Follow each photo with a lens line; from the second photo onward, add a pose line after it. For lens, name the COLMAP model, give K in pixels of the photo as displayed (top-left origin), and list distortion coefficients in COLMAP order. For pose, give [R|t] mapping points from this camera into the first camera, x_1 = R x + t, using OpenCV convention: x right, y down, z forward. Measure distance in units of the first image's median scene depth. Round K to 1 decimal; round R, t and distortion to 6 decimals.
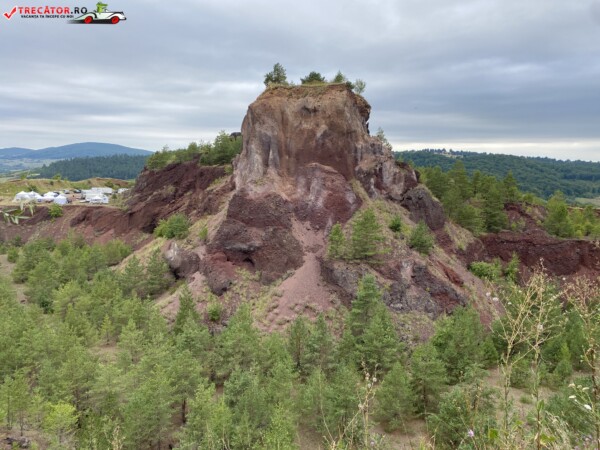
lens RADIAL K [[452.8, 0, 291.1], [0, 452.8, 222.1], [0, 0, 1]] dist [0.053425, -0.063219]
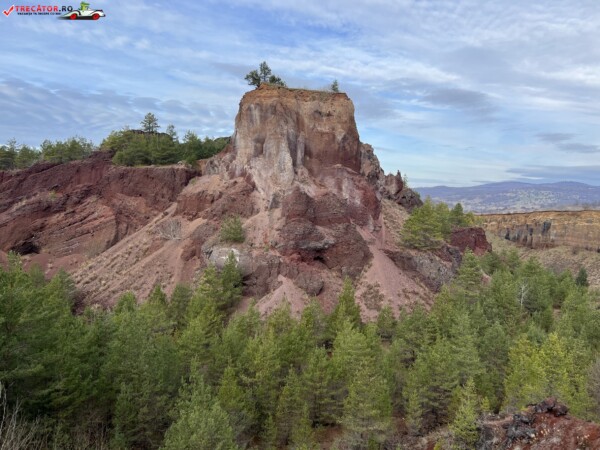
lens RADIAL K [[447.4, 0, 303.7], [0, 447.4, 226.7], [0, 0, 1]] dist [0.064217, -0.070920]
pose [[0.799670, -0.040274, 0.599087, -0.643199], [0.056837, 0.998345, -0.008753, 0.019408], [-0.597743, 0.041050, 0.800636, 0.218551]]
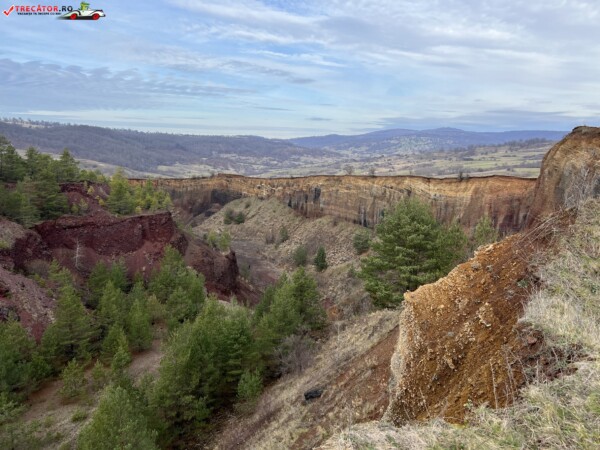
lens RADIAL K [[447.4, 0, 303.7], [0, 447.4, 226.7], [0, 0, 1]] dist [0.064217, -0.070920]
pose [[0.651449, -0.151974, 0.743316, 0.115912], [0.096455, 0.988372, 0.117543, -0.022422], [-0.752536, -0.004876, 0.658533, 0.052428]]
